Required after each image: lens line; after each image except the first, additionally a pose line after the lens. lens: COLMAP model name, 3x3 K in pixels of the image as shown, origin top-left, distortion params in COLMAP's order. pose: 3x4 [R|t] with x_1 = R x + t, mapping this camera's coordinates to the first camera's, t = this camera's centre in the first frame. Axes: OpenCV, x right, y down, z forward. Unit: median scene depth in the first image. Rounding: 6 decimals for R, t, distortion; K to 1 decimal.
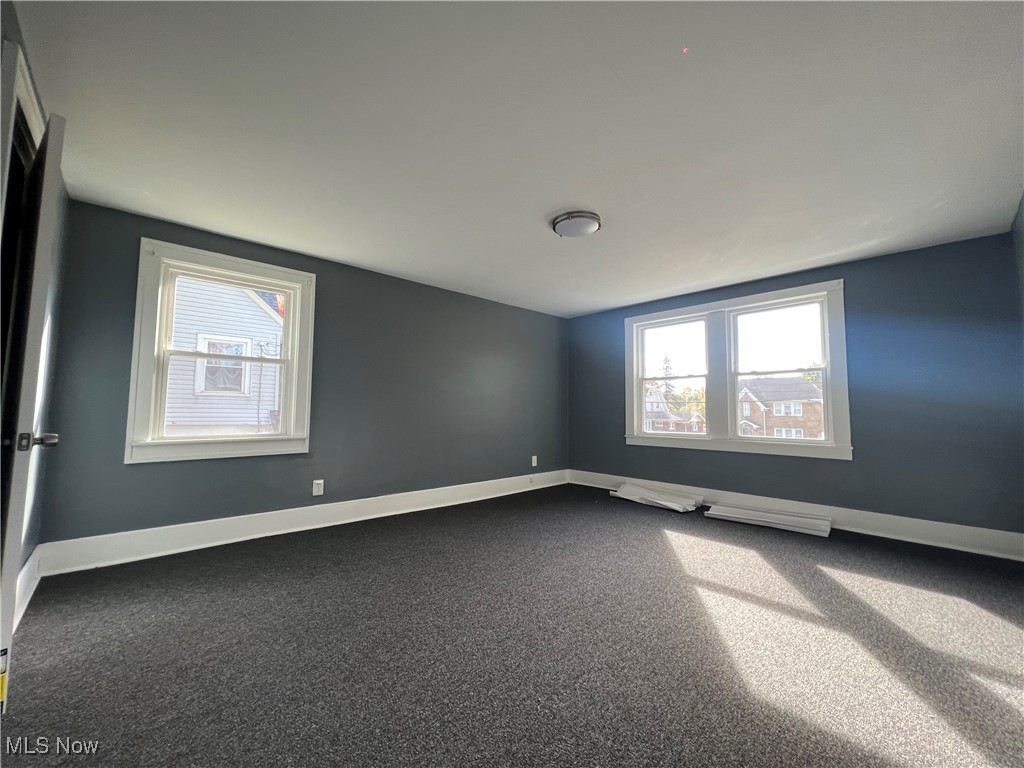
lens RADIAL K [[409.0, 0, 512.0], [0, 409.0, 384.0], [0, 0, 1]] dist [-0.002045, -0.000344]
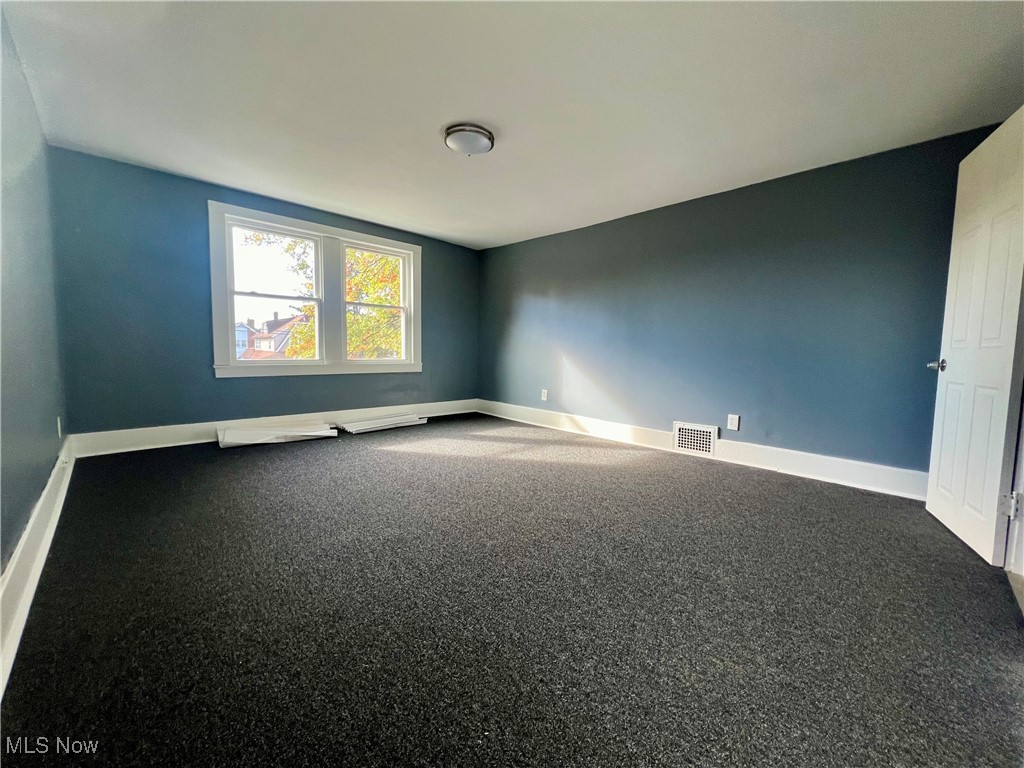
lens RADIAL K [[409.0, 0, 512.0], [0, 409.0, 384.0], [0, 0, 1]] dist [-0.002045, -0.000344]
pose [[-0.025468, -0.097473, 0.994912, -0.567777], [-0.084731, 0.991864, 0.095005, 0.051793], [-0.996078, -0.081880, -0.033520, 0.592690]]
